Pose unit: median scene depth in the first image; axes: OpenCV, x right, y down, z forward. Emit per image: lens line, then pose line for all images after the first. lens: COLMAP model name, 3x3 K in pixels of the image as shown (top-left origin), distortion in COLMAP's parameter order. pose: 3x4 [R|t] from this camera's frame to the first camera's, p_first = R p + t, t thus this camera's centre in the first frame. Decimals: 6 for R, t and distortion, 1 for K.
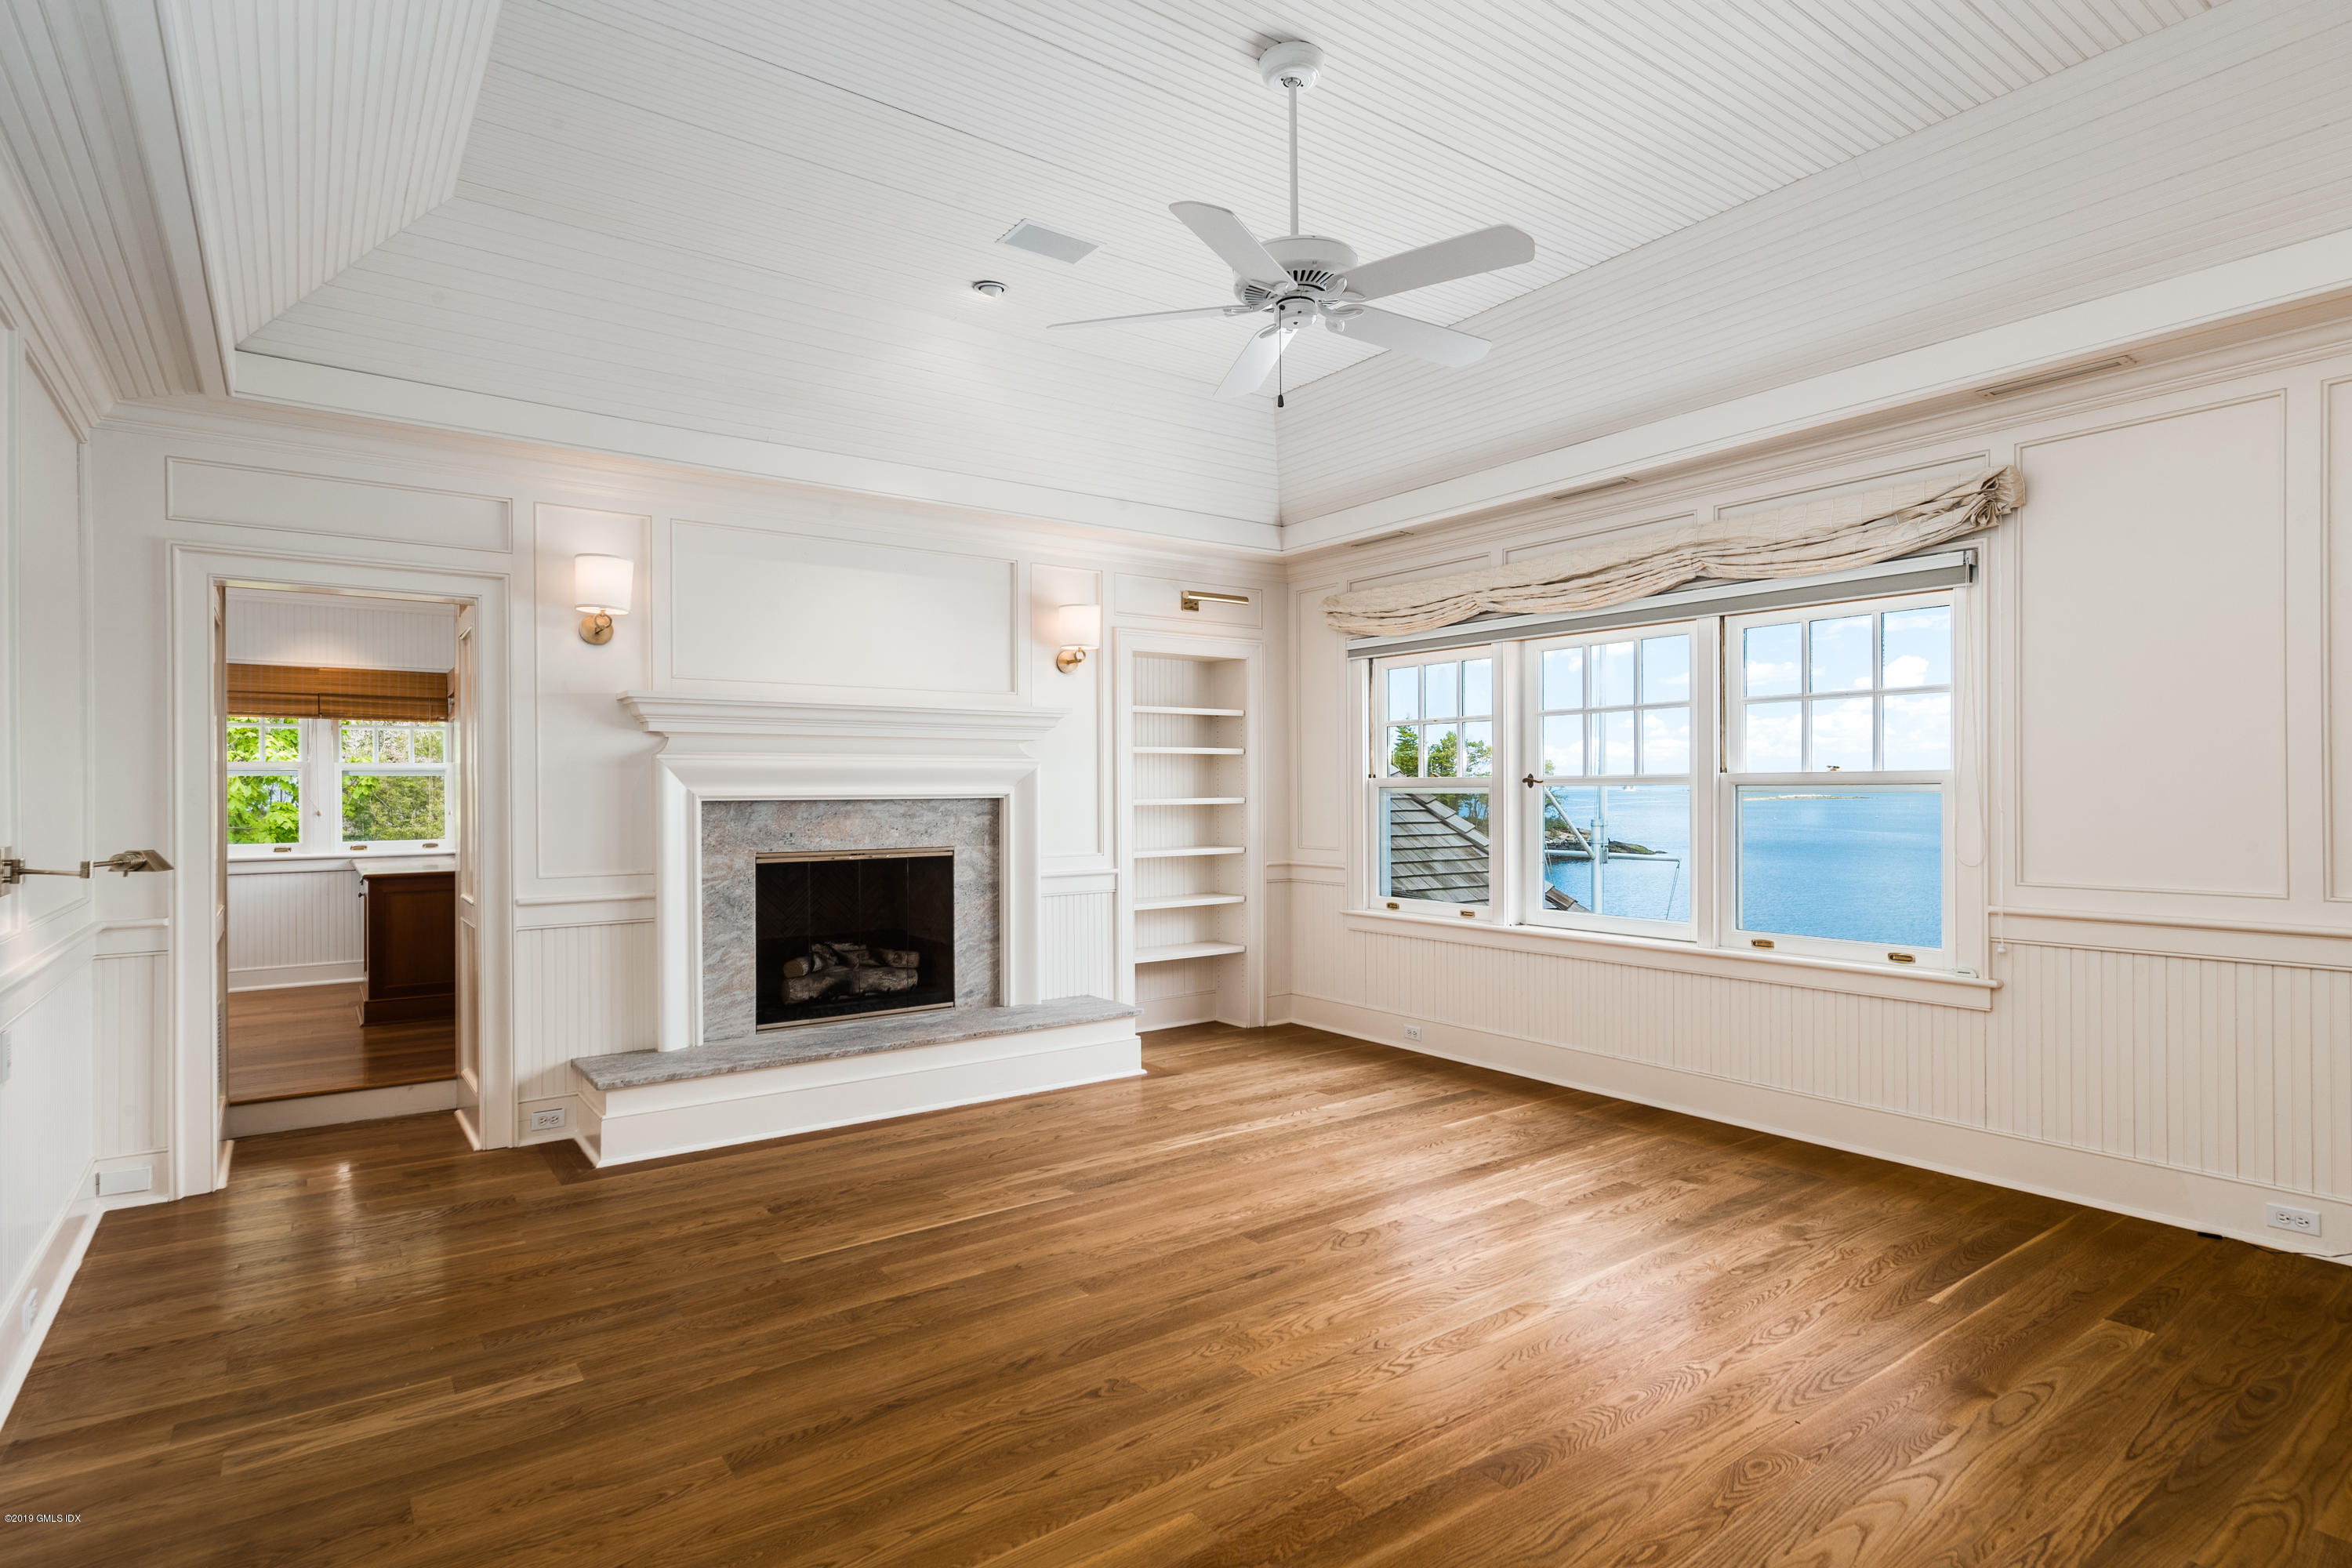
lens RADIAL K [[1183.7, 0, 1170.3], [0, 1183.7, 783.1], [0, 0, 1]] dist [0.001789, 0.000871]
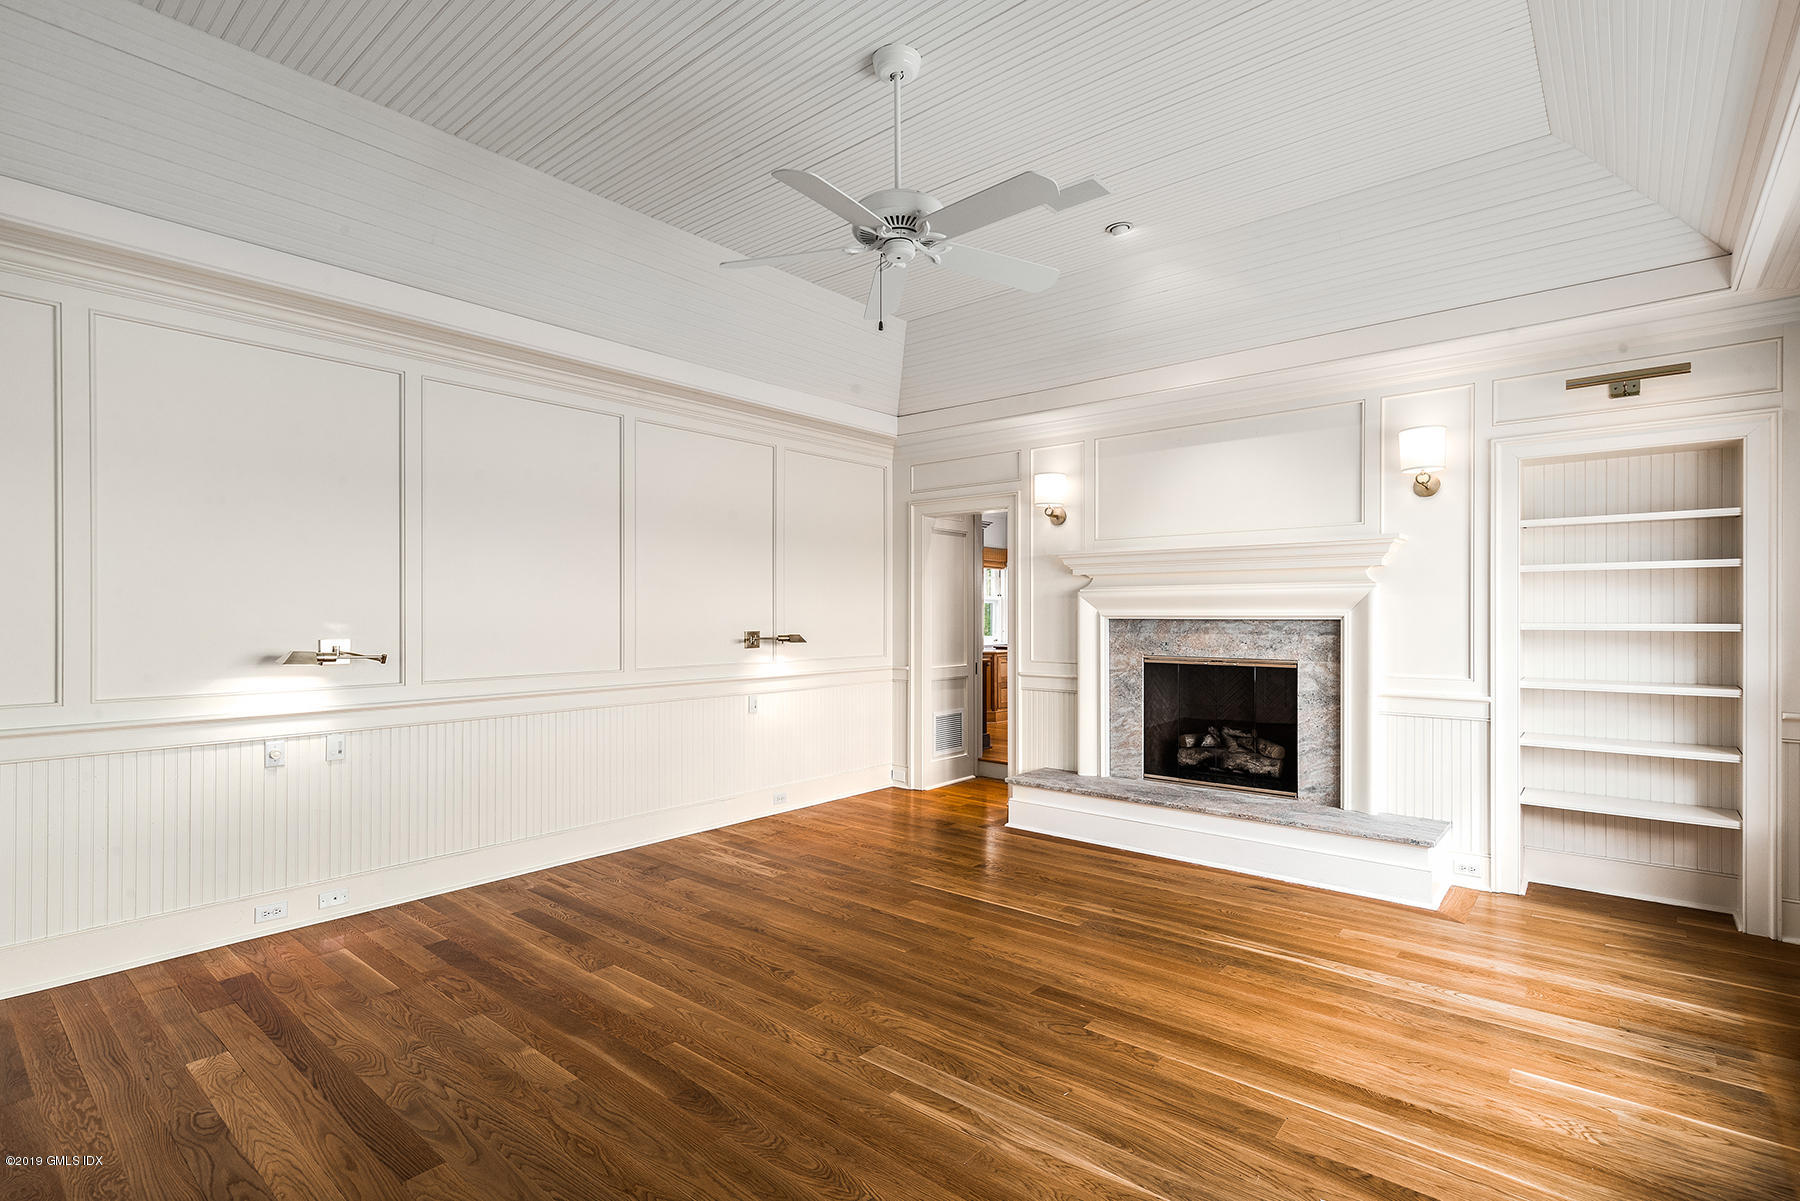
lens RADIAL K [[864.4, 0, 895.3], [0, 864.4, 611.6], [0, 0, 1]] dist [0.003171, 0.000407]
pose [[0.233180, 0.004128, -0.972425, 0.611511], [0.004971, 0.999973, 0.005437, -0.001623], [0.972421, -0.006102, 0.233154, 0.457081]]
